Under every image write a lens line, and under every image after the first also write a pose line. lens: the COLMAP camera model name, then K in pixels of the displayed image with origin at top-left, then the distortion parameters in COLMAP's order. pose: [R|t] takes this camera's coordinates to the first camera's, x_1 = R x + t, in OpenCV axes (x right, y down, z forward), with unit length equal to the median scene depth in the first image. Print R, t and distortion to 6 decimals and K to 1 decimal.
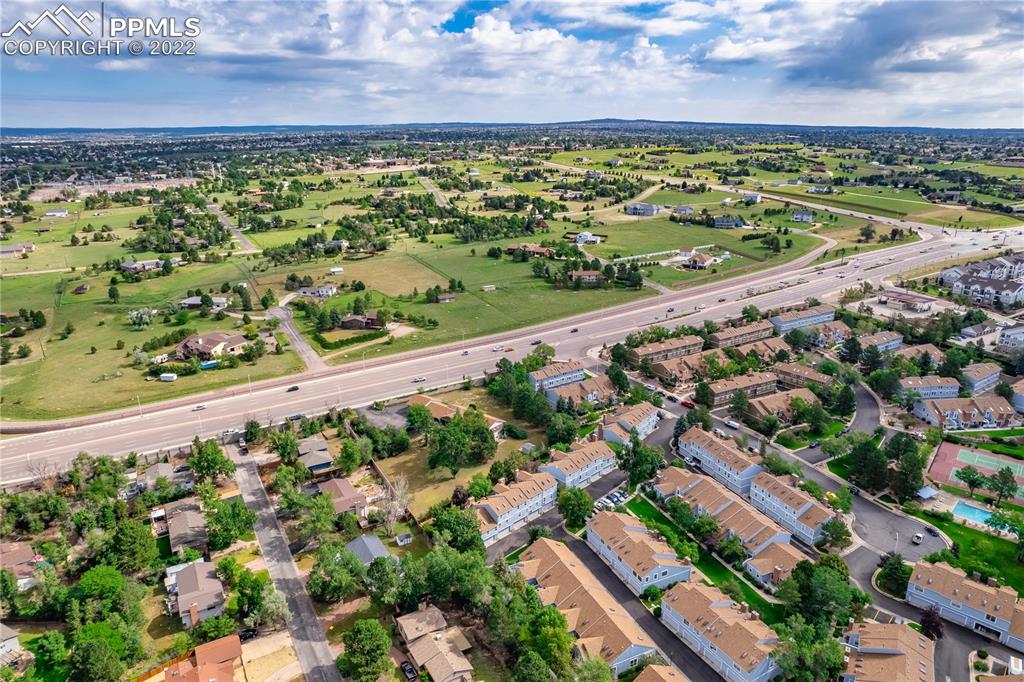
lens RADIAL K [[655.3, 0, 512.9], [0, 655.3, 340.5], [0, 0, 1]] dist [-0.080240, 0.069361]
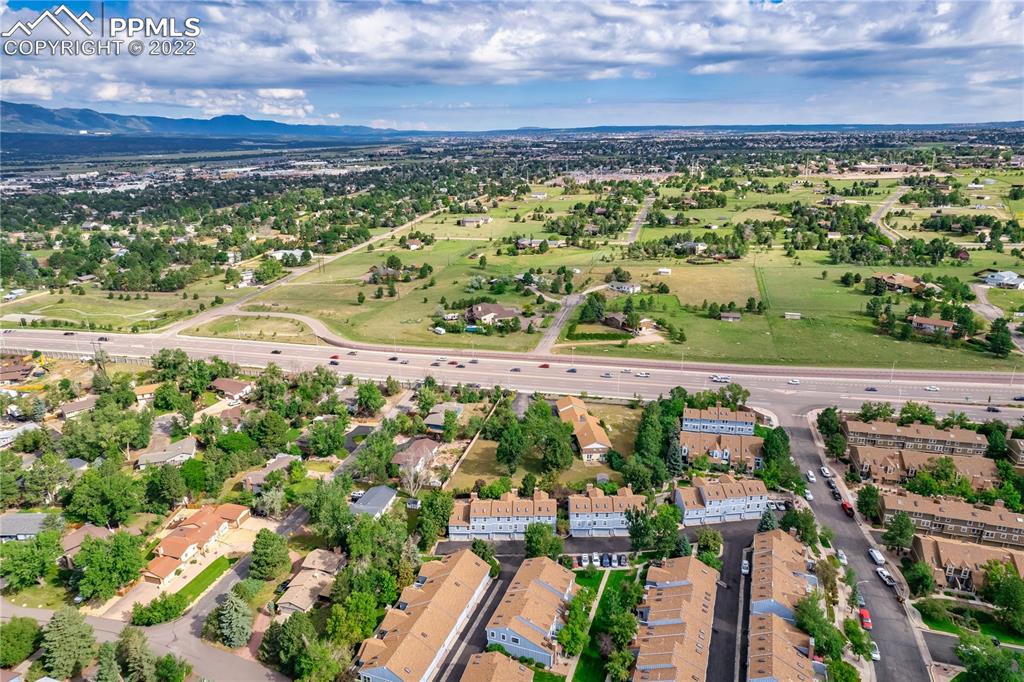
lens RADIAL K [[655.3, 0, 512.9], [0, 655.3, 340.5], [0, 0, 1]] dist [-0.080240, 0.069361]
pose [[0.700111, 0.213699, -0.681306, 0.432510], [-0.211782, 0.973376, 0.087683, -0.066344], [0.681905, 0.082900, 0.726728, 0.188200]]
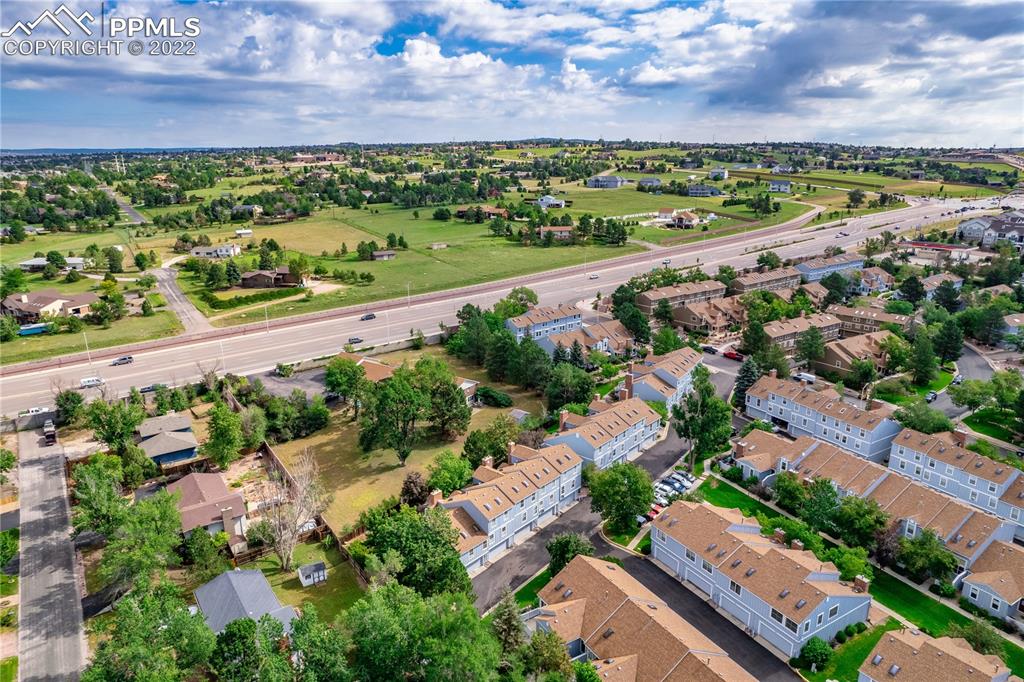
lens RADIAL K [[655.3, 0, 512.9], [0, 655.3, 340.5], [0, 0, 1]] dist [-0.080240, 0.069361]
pose [[0.995468, -0.027789, 0.090944, -0.031500], [0.030692, 0.999058, -0.030683, 0.090924], [-0.090005, 0.033335, 0.995383, 0.301411]]
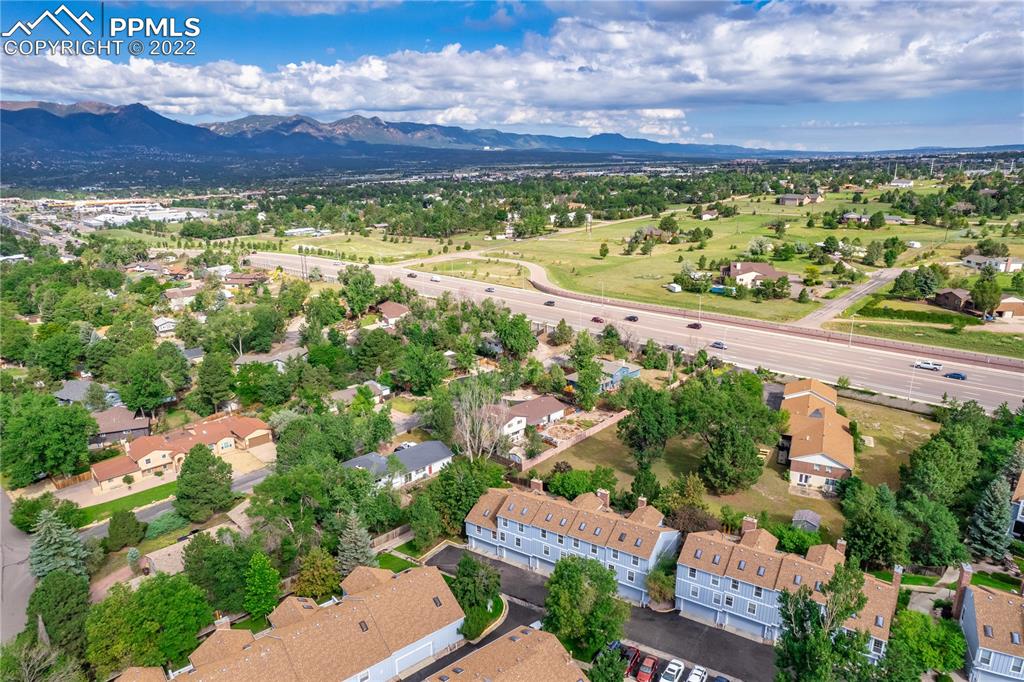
lens RADIAL K [[655.3, 0, 512.9], [0, 655.3, 340.5], [0, 0, 1]] dist [-0.080240, 0.069361]
pose [[0.240523, 0.264459, -0.933922, 0.298447], [-0.285660, 0.938843, 0.192283, 0.015147], [0.927657, 0.220535, 0.301359, 0.536678]]
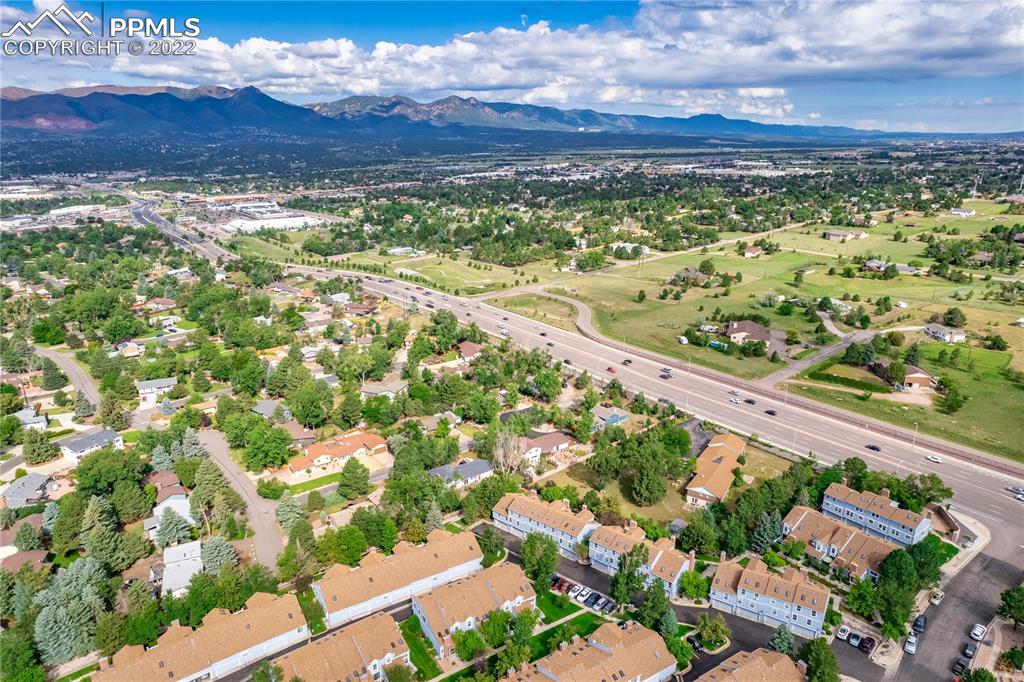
lens RADIAL K [[655.3, 0, 512.9], [0, 655.3, 340.5], [0, 0, 1]] dist [-0.080240, 0.069361]
pose [[0.103815, 0.299357, -0.948476, 0.581932], [-0.296293, 0.919639, 0.257825, -0.162300], [0.949438, 0.254260, 0.184170, 0.492584]]
